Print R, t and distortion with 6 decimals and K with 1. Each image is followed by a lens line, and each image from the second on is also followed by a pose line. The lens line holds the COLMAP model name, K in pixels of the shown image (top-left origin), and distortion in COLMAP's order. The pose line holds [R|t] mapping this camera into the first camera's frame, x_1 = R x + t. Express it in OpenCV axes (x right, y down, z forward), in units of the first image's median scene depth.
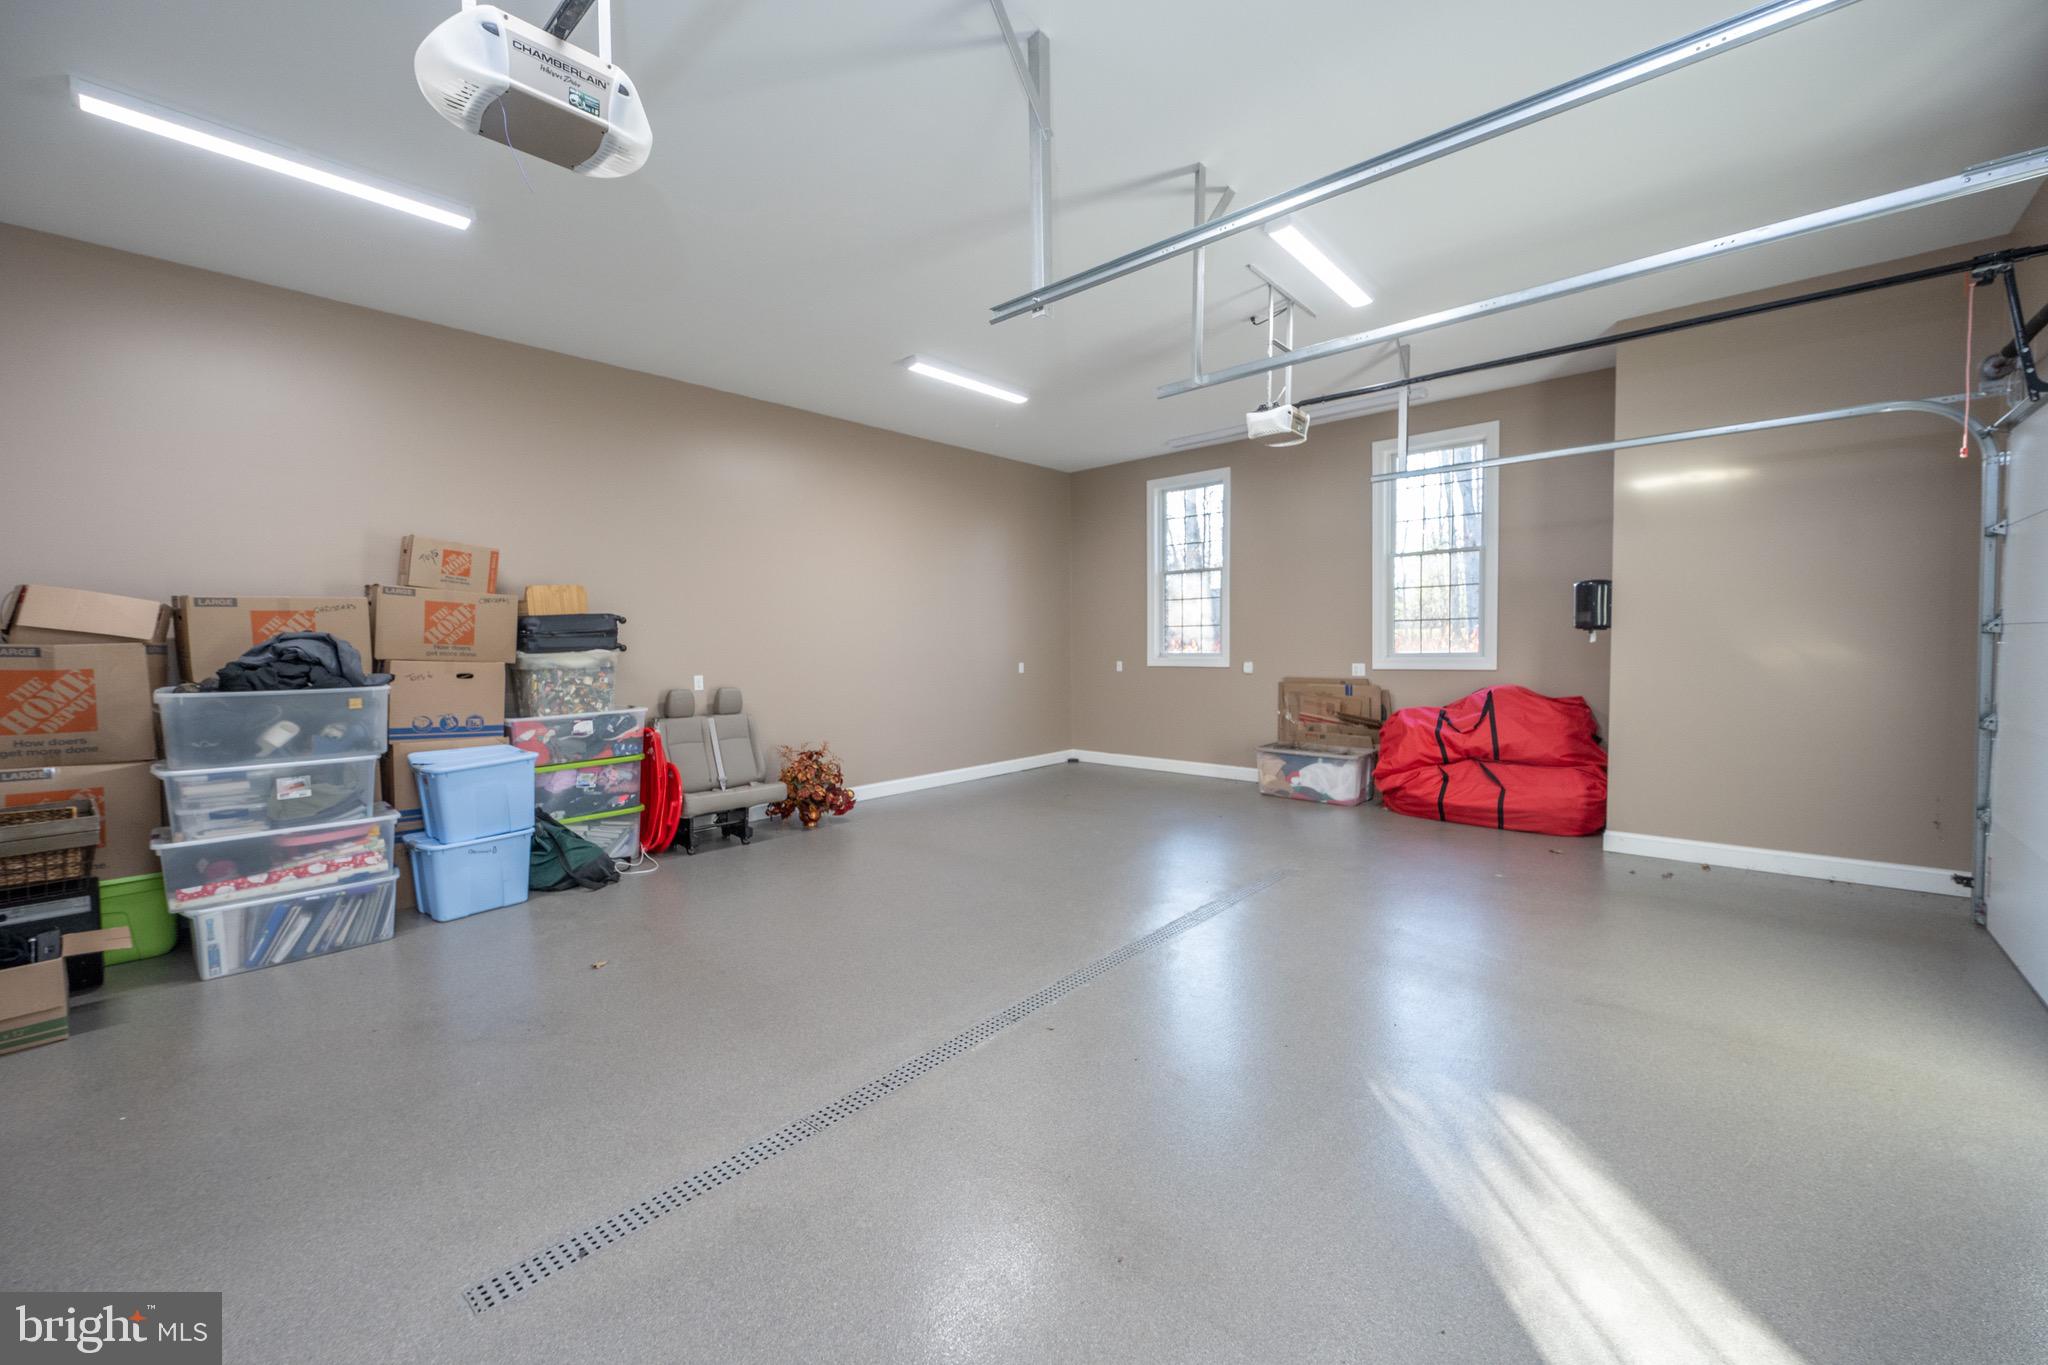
lens RADIAL K [[803.4, 0, 1022.1], [0, 803.4, 688.9], [0, 0, 1]] dist [-0.000324, -0.000060]
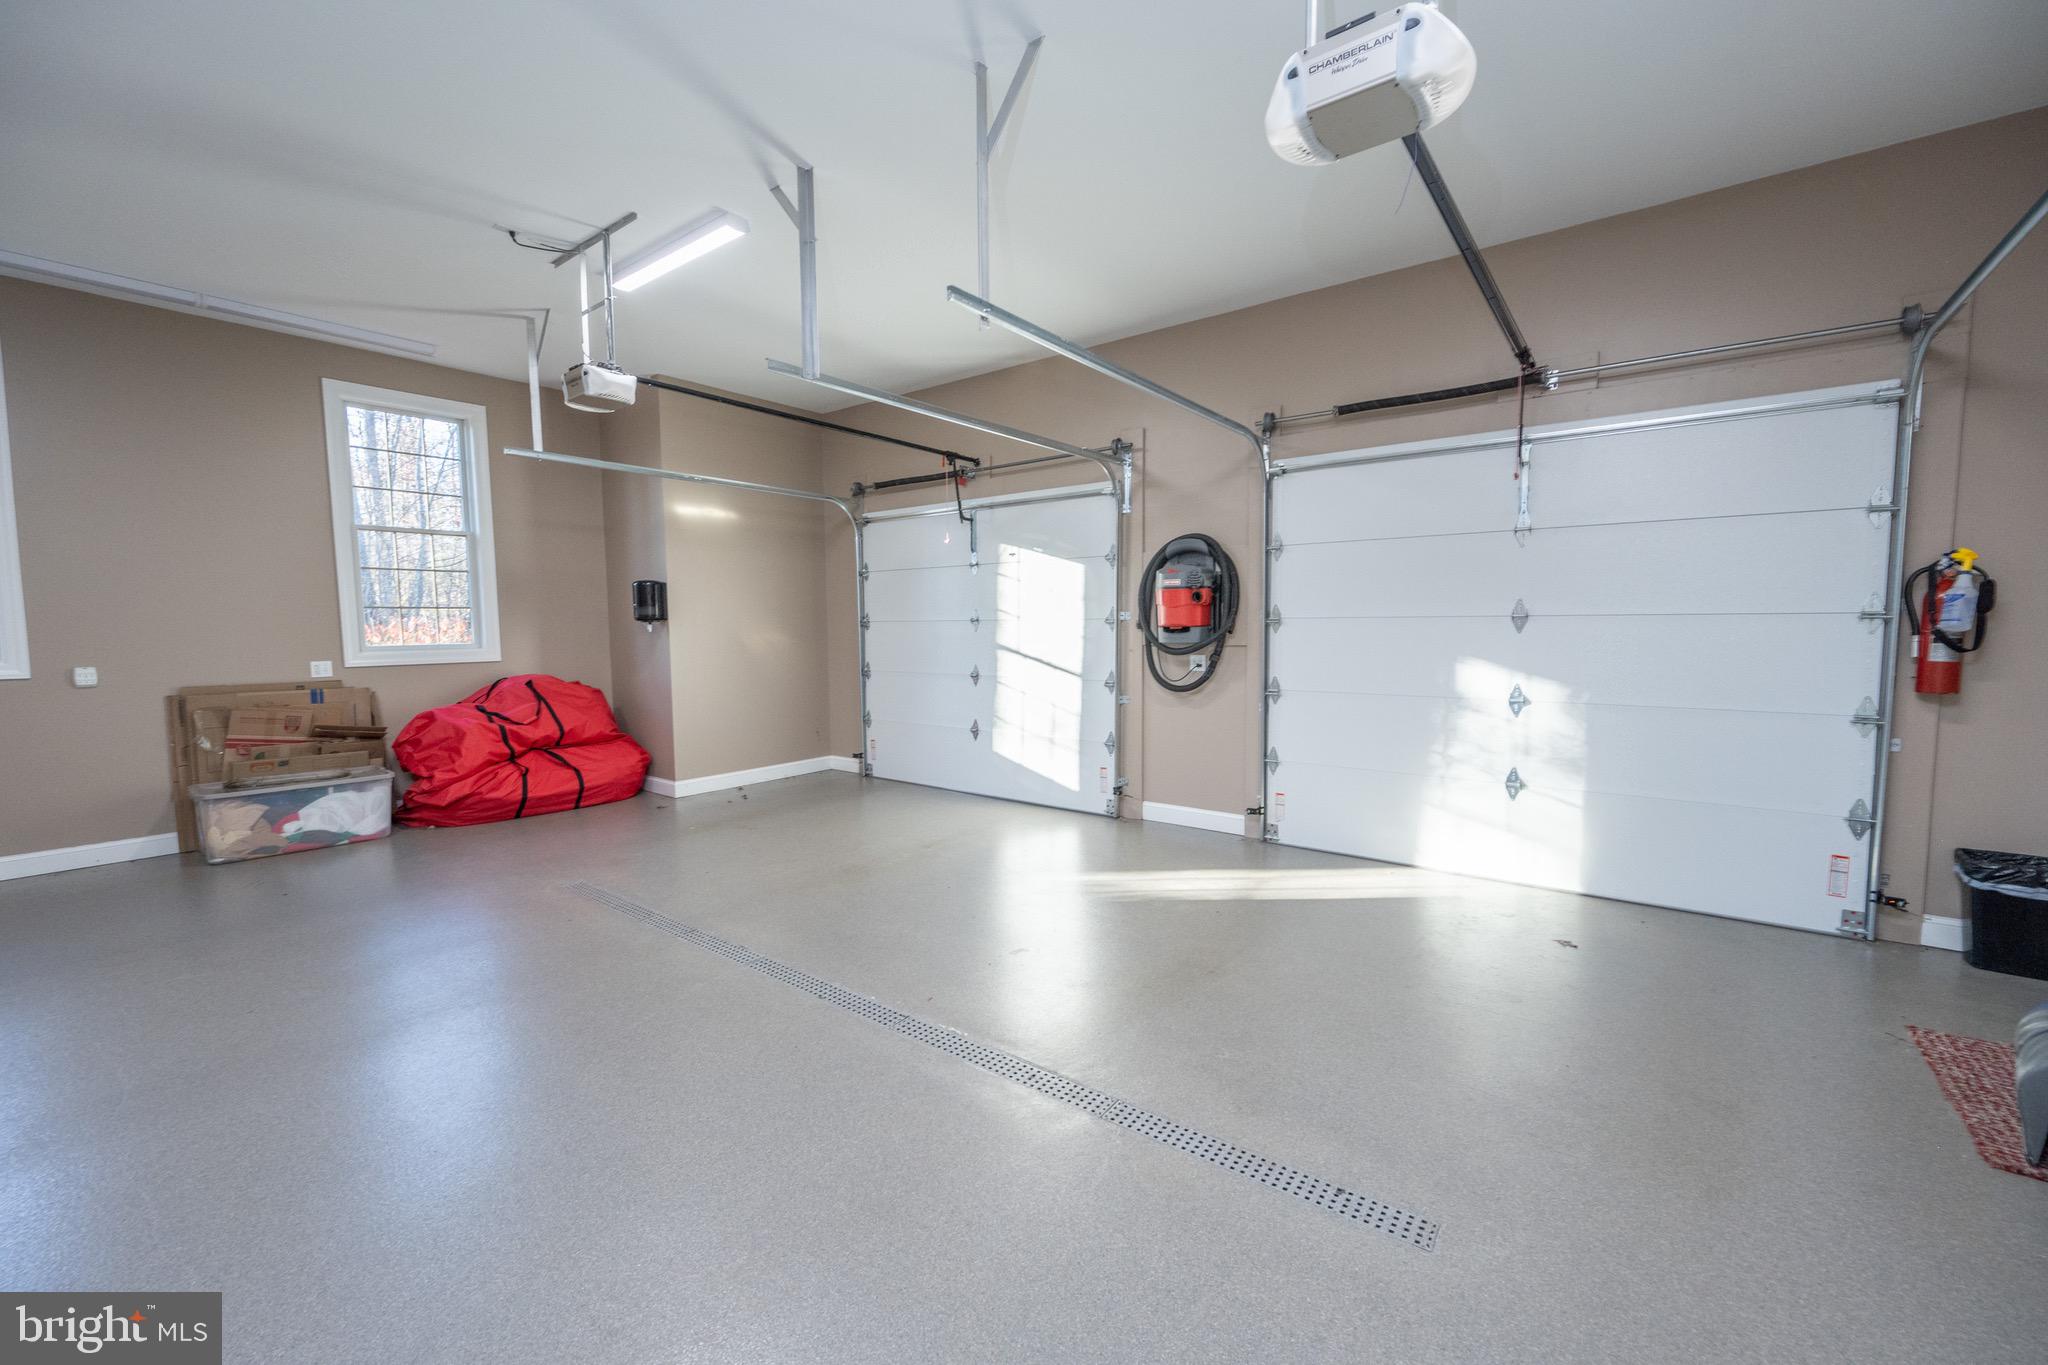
lens RADIAL K [[815.1, 0, 1024.0], [0, 815.1, 682.5], [0, 0, 1]] dist [0.014515, -0.000029]
pose [[-0.067203, -0.059611, 0.995957, -0.479944], [0.065059, 0.995827, 0.063993, -0.020449], [-0.995616, 0.069096, -0.063045, 0.441966]]
